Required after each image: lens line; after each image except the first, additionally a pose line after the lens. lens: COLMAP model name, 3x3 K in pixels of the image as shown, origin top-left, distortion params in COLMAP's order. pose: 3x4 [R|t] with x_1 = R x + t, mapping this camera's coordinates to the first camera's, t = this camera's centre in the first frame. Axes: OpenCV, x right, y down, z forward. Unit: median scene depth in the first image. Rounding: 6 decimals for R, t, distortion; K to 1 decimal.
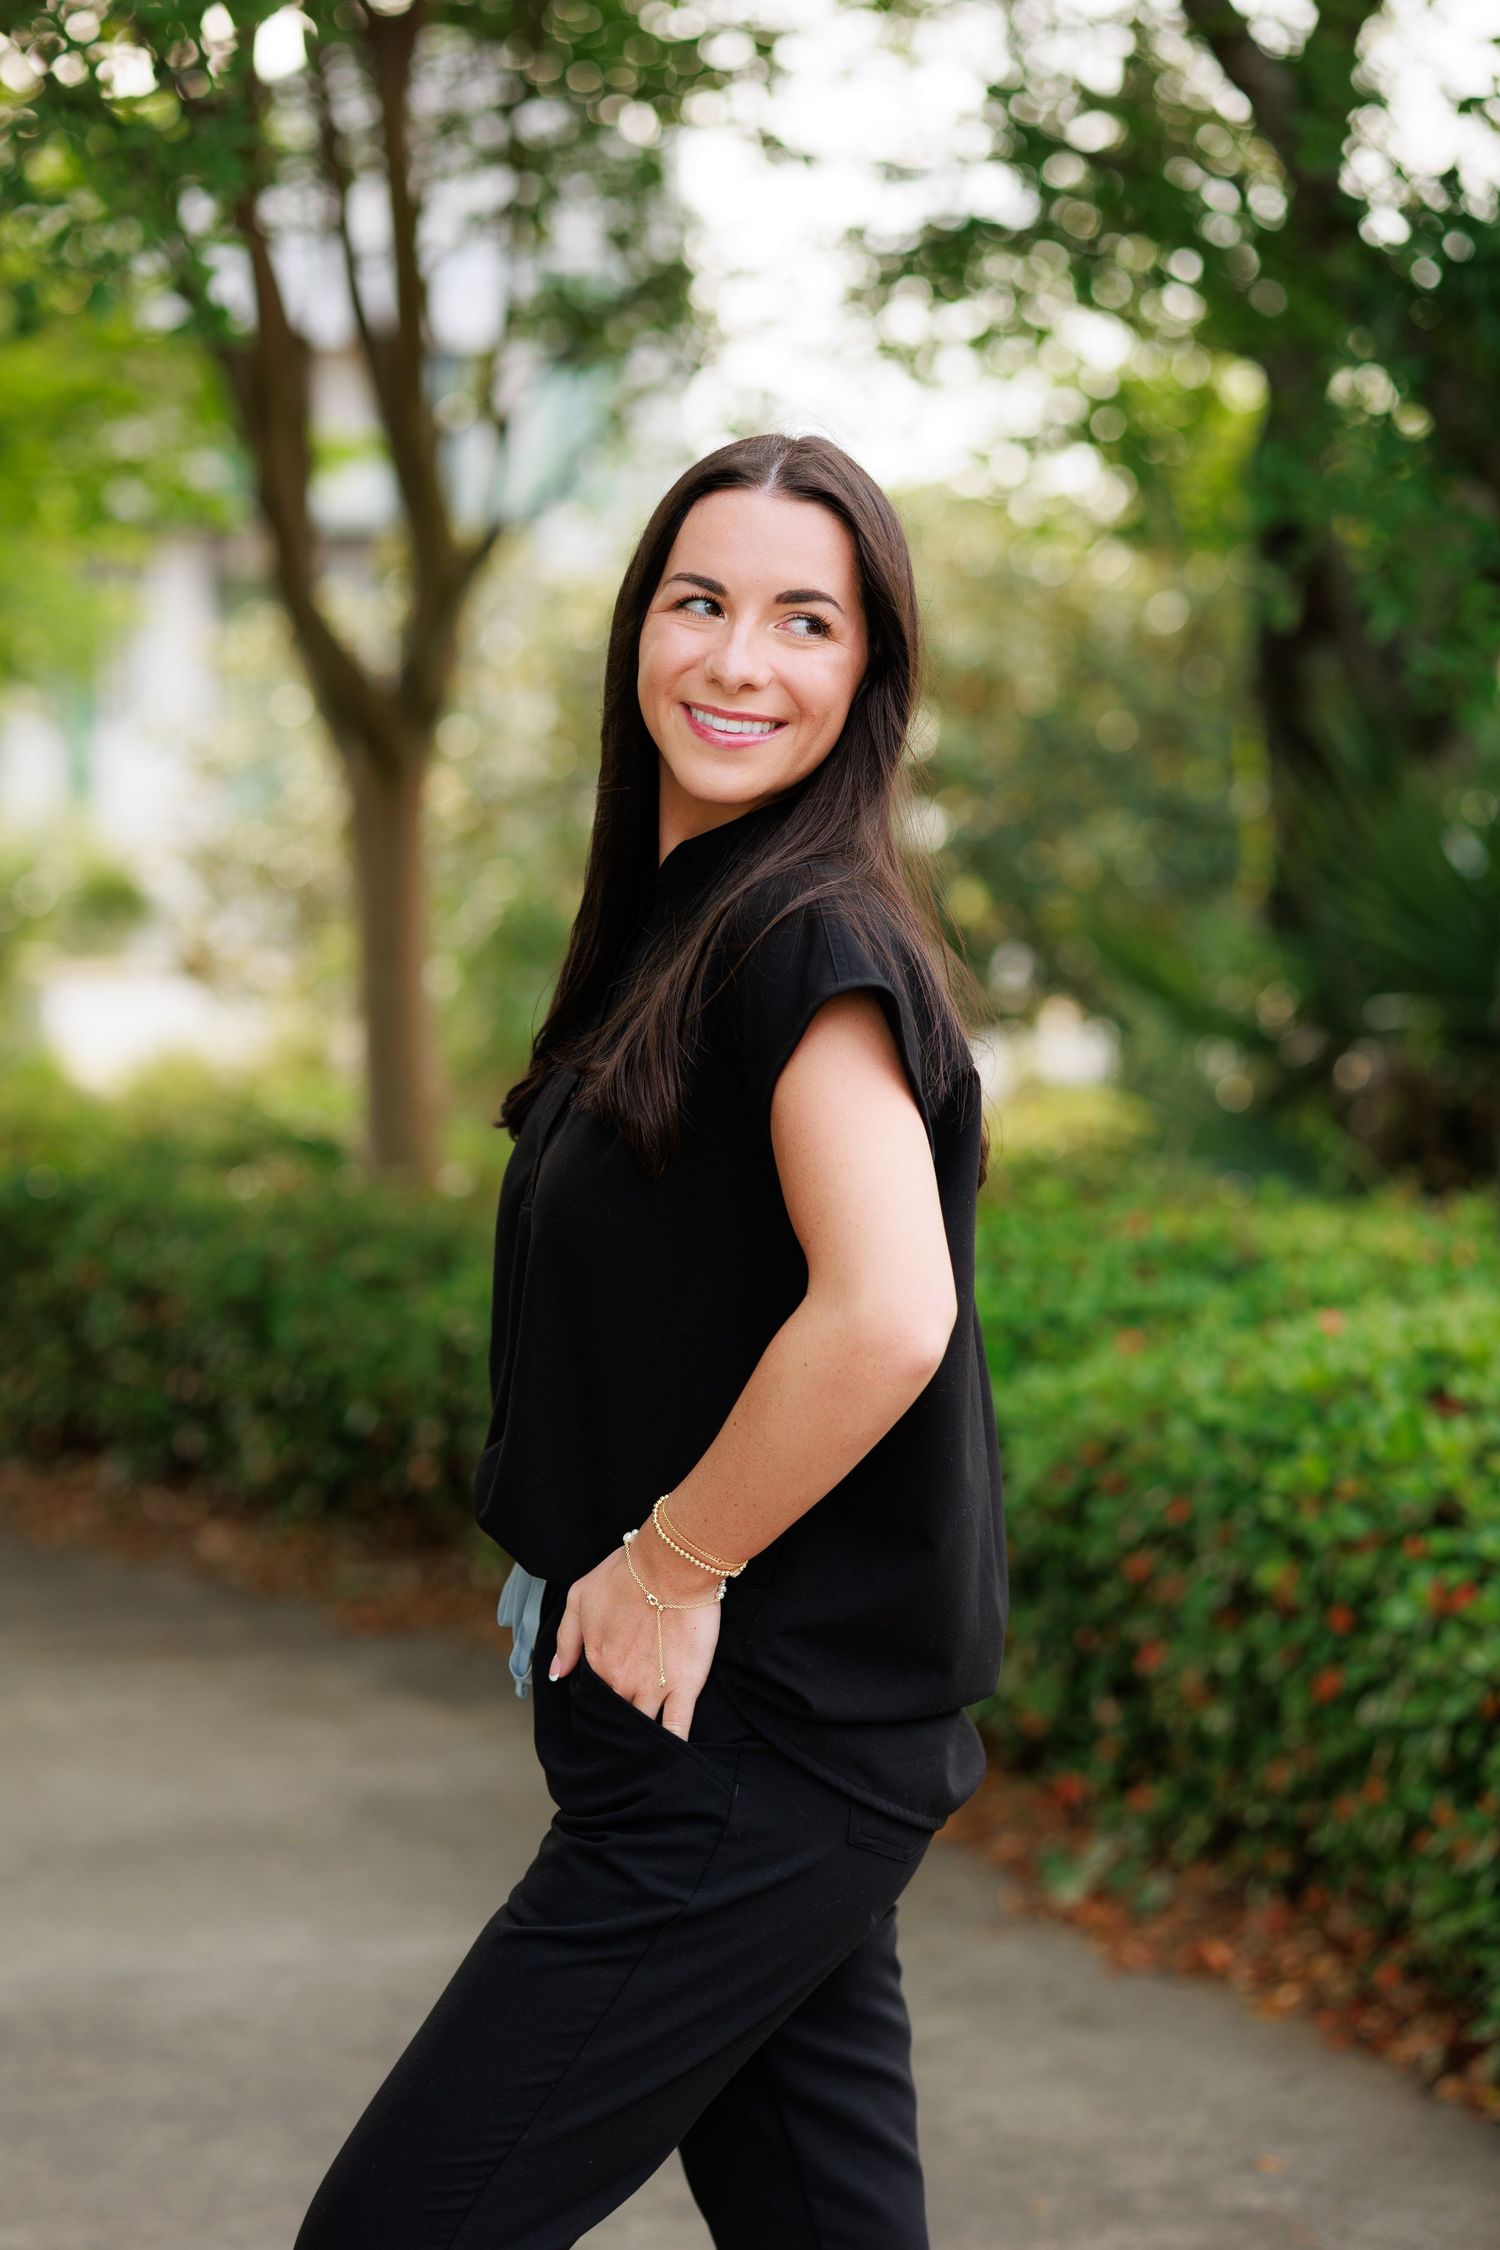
lens RADIAL K [[5923.9, 0, 750.0], [0, 5923.9, 1125.0], [0, 0, 1]] dist [0.000407, 0.638906]
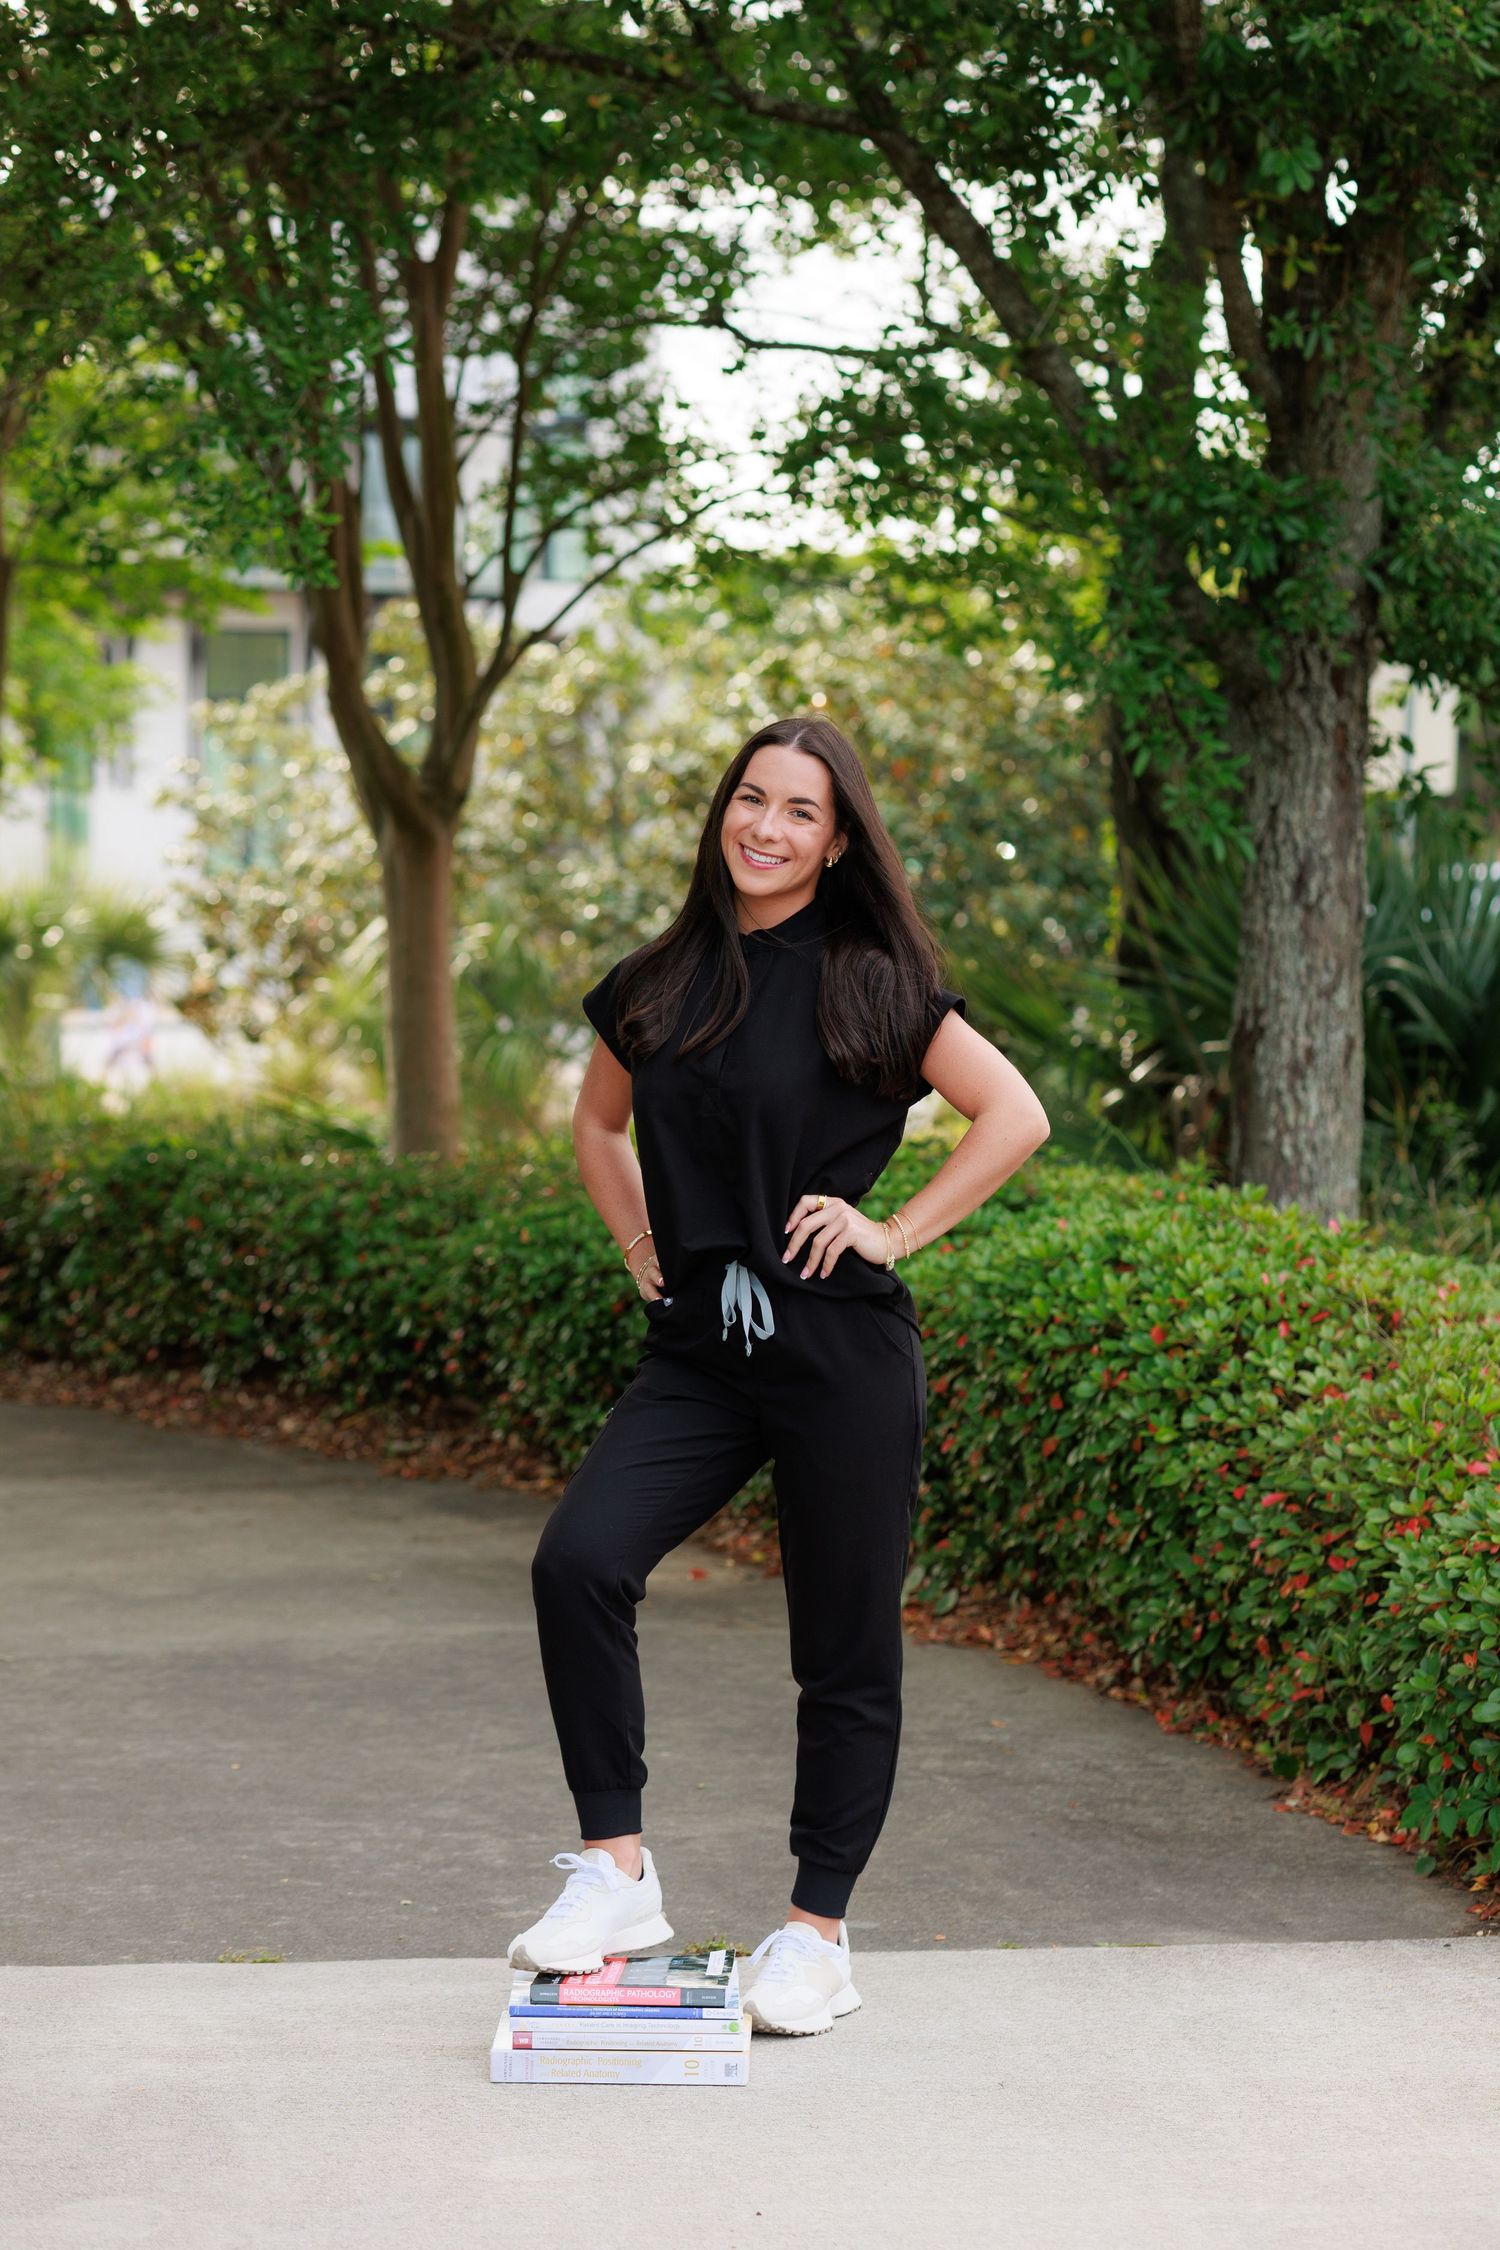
lens RADIAL K [[5923.9, 0, 750.0], [0, 5923.9, 1125.0], [0, 0, 1]] dist [0.000407, 0.638906]
pose [[0.999813, 0.018267, 0.006305, 0.005217], [-0.018209, 0.999792, -0.009178, 0.023039], [-0.006471, 0.009062, 0.999938, -0.555043]]
